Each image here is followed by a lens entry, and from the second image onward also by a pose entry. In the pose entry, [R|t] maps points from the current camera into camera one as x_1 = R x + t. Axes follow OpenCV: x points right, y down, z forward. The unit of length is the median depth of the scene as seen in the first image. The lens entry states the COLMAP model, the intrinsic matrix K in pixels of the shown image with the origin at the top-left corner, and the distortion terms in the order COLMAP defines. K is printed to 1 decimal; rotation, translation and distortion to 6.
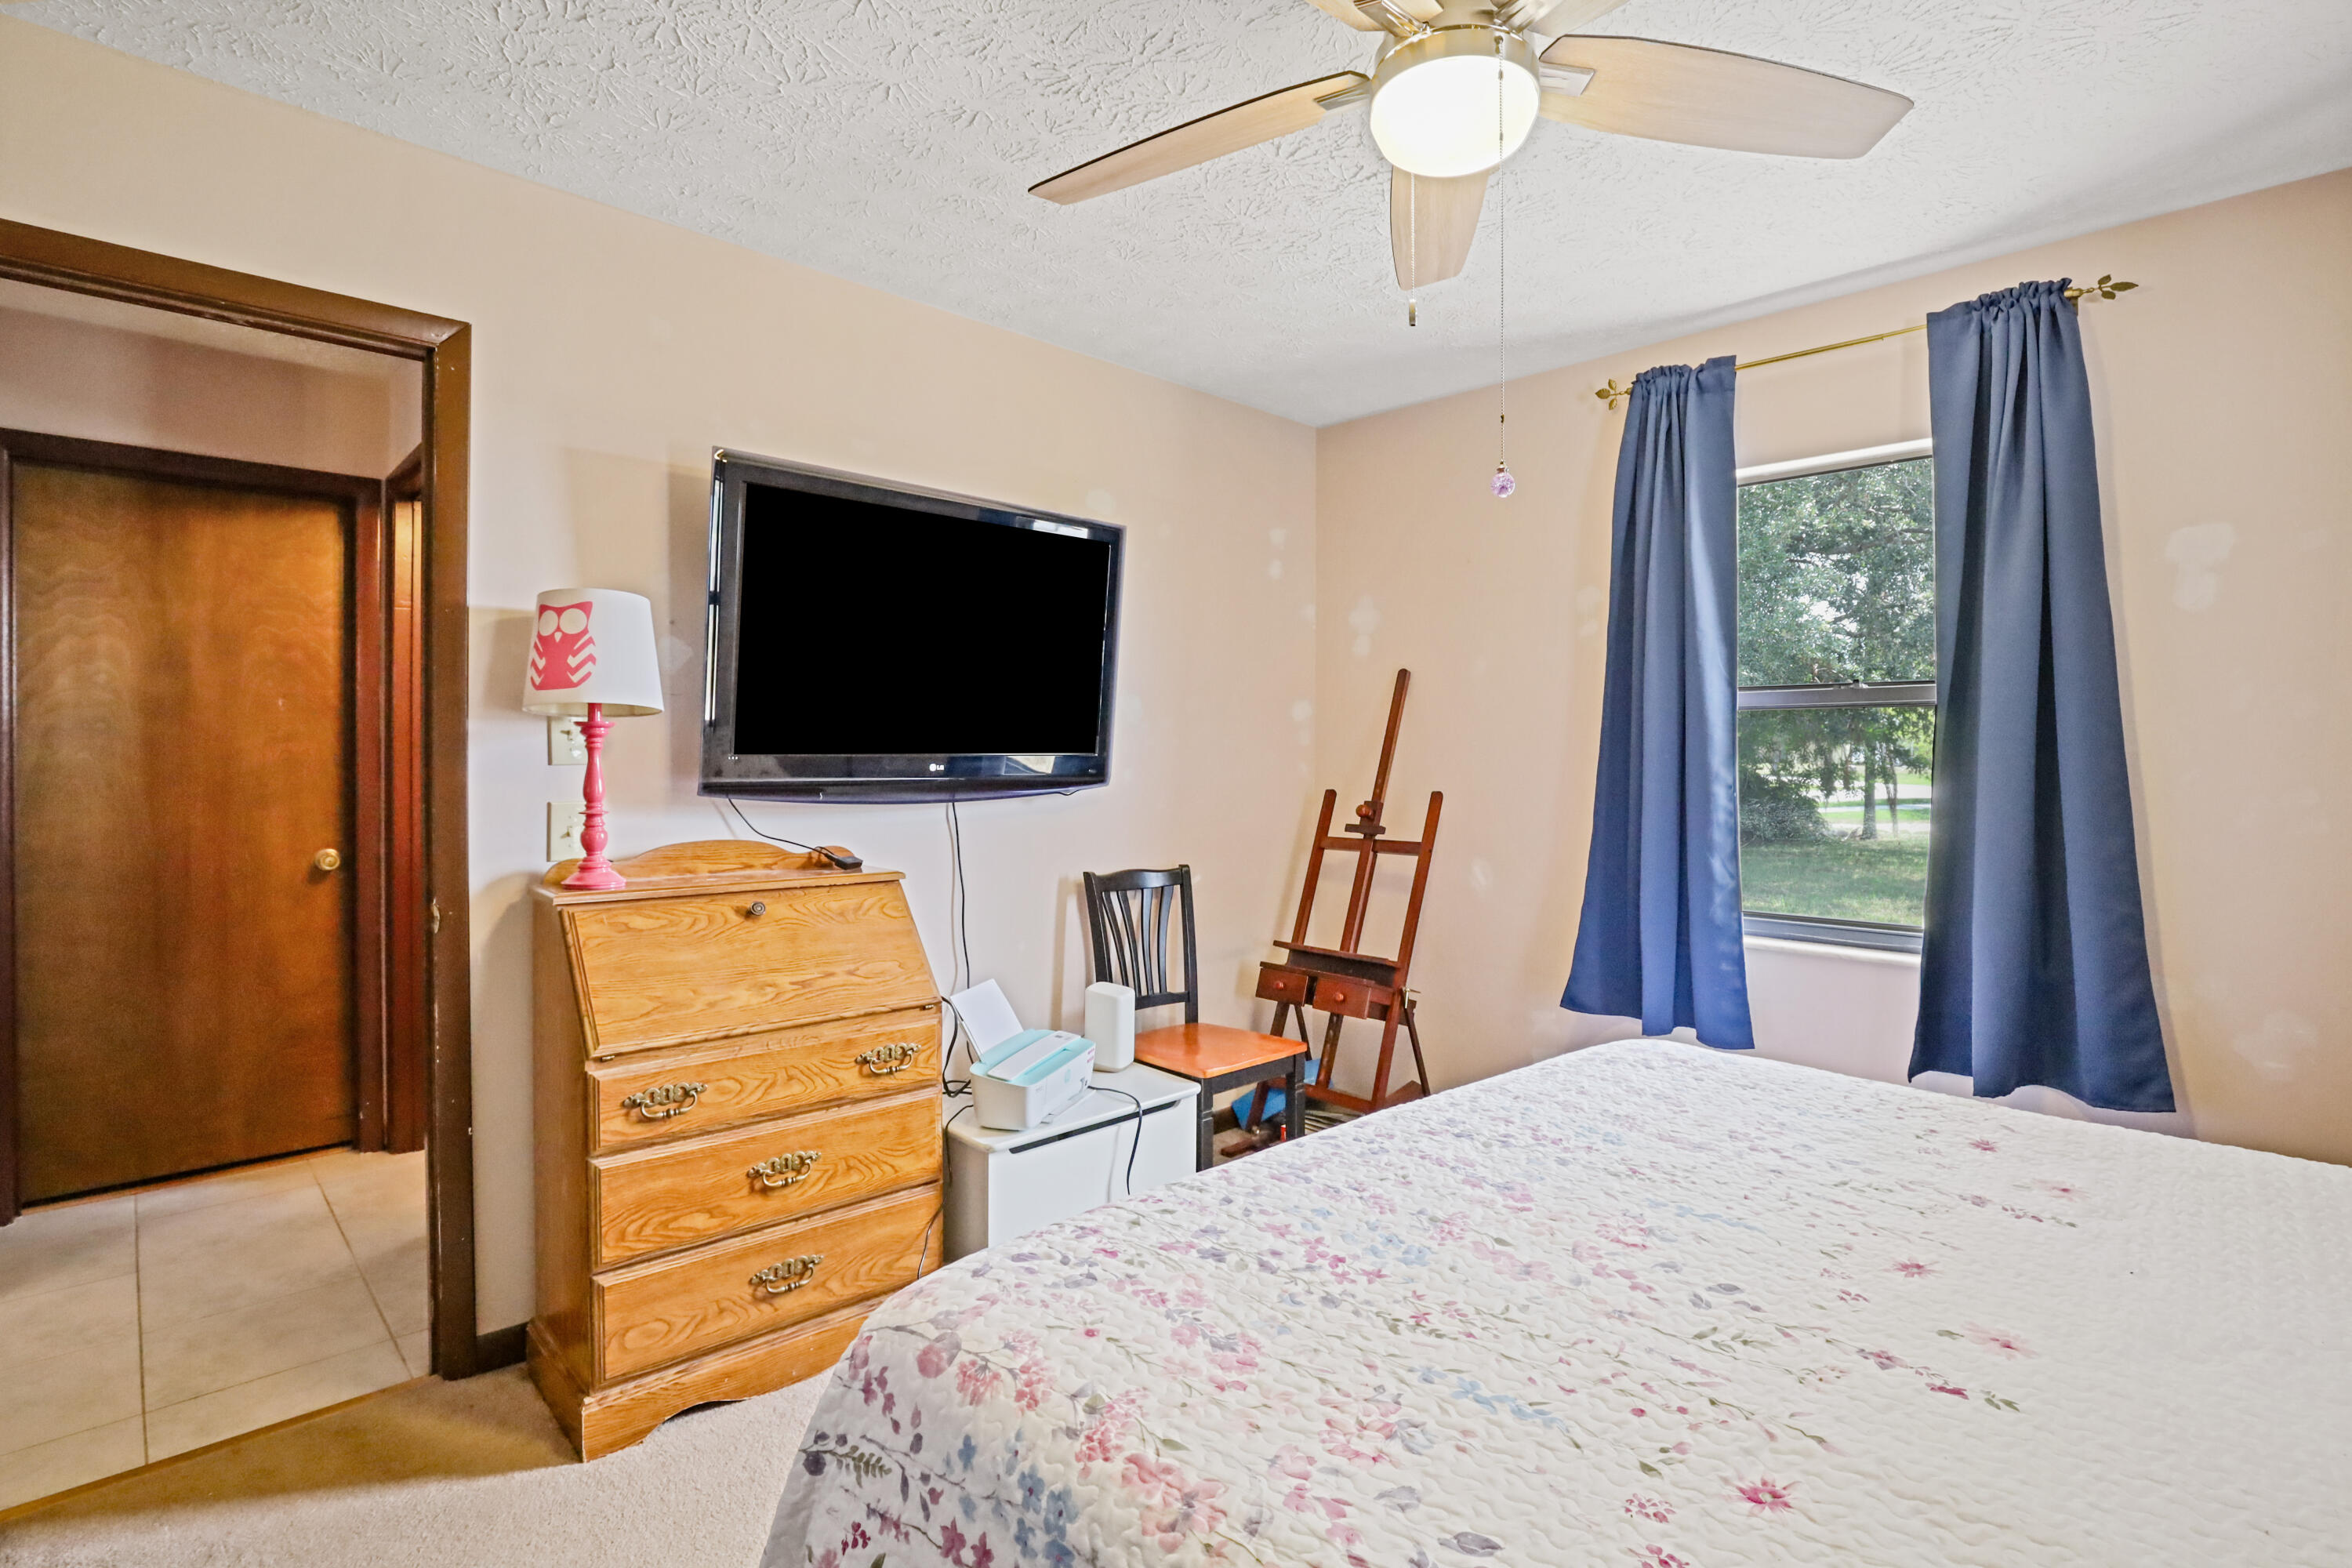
lens RADIAL K [[1137.7, 0, 1186.2], [0, 1137.7, 749.5], [0, 0, 1]] dist [-0.034579, 0.006804]
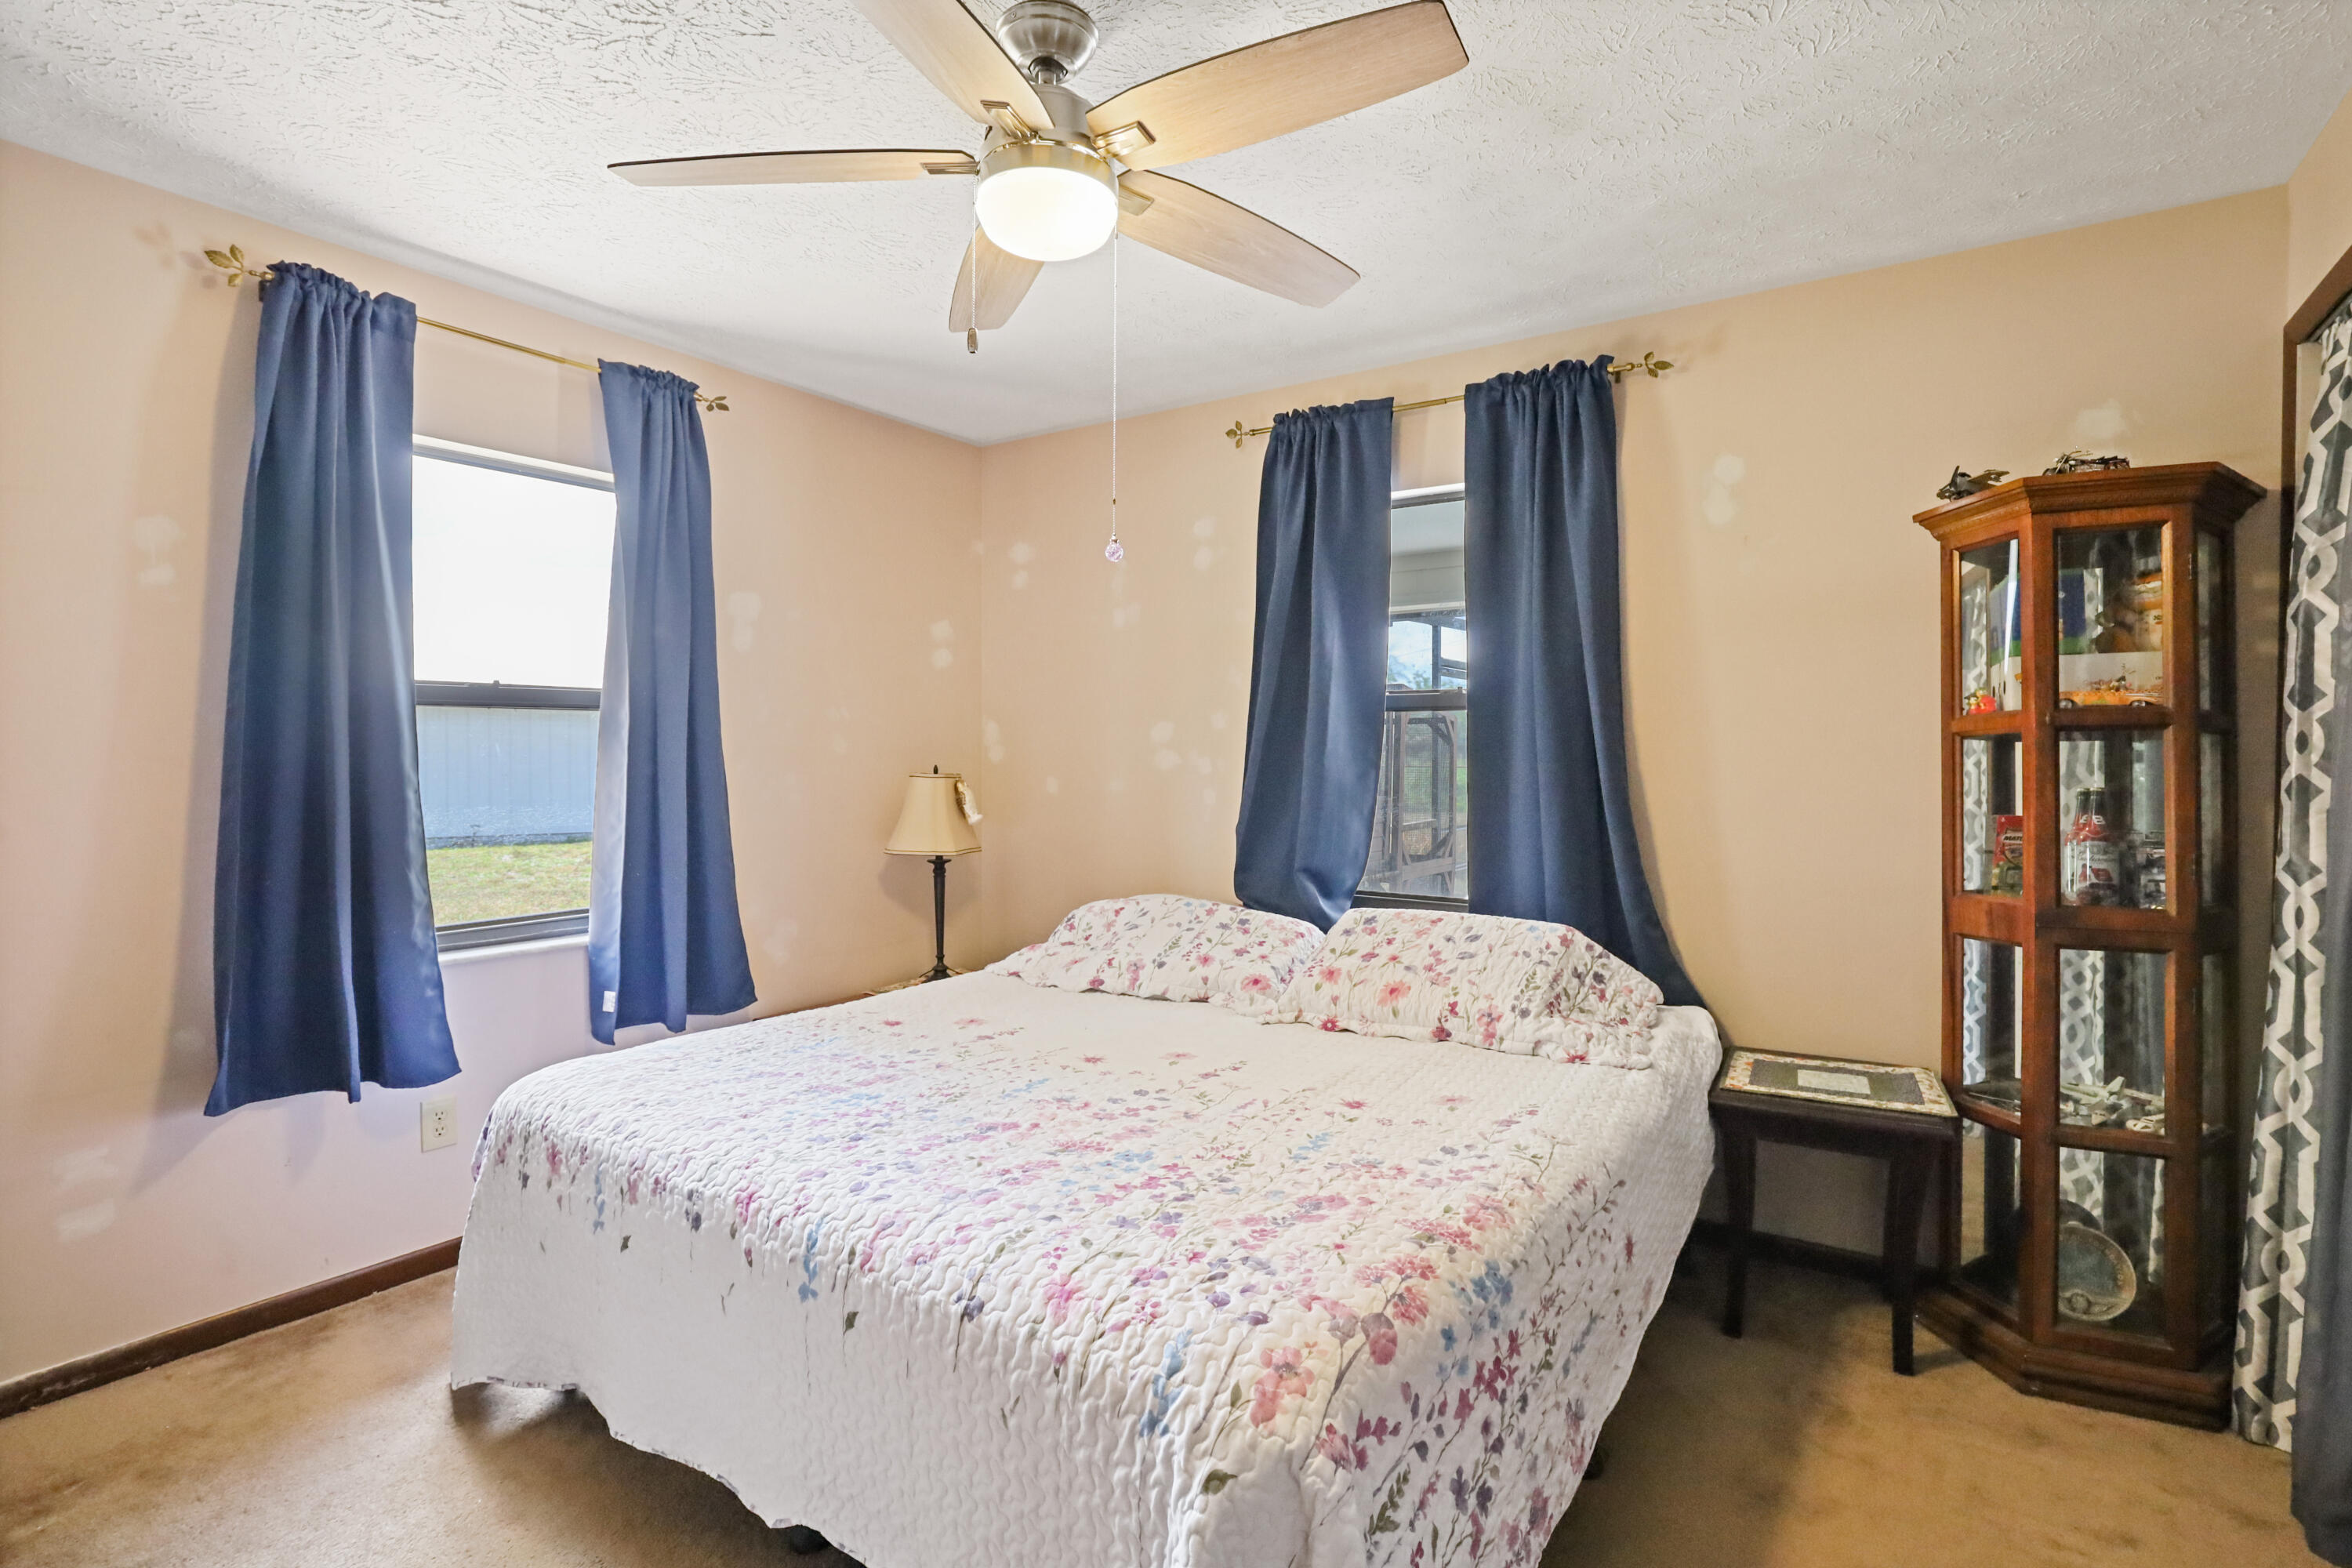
lens RADIAL K [[1155.0, 0, 1174.9], [0, 1155.0, 742.0], [0, 0, 1]] dist [-0.000520, 0.000035]
pose [[-0.215301, -0.001920, 0.976546, -1.092204], [-0.006840, 0.999977, 0.000458, -0.020047], [-0.976524, -0.006581, -0.215309, 1.256217]]
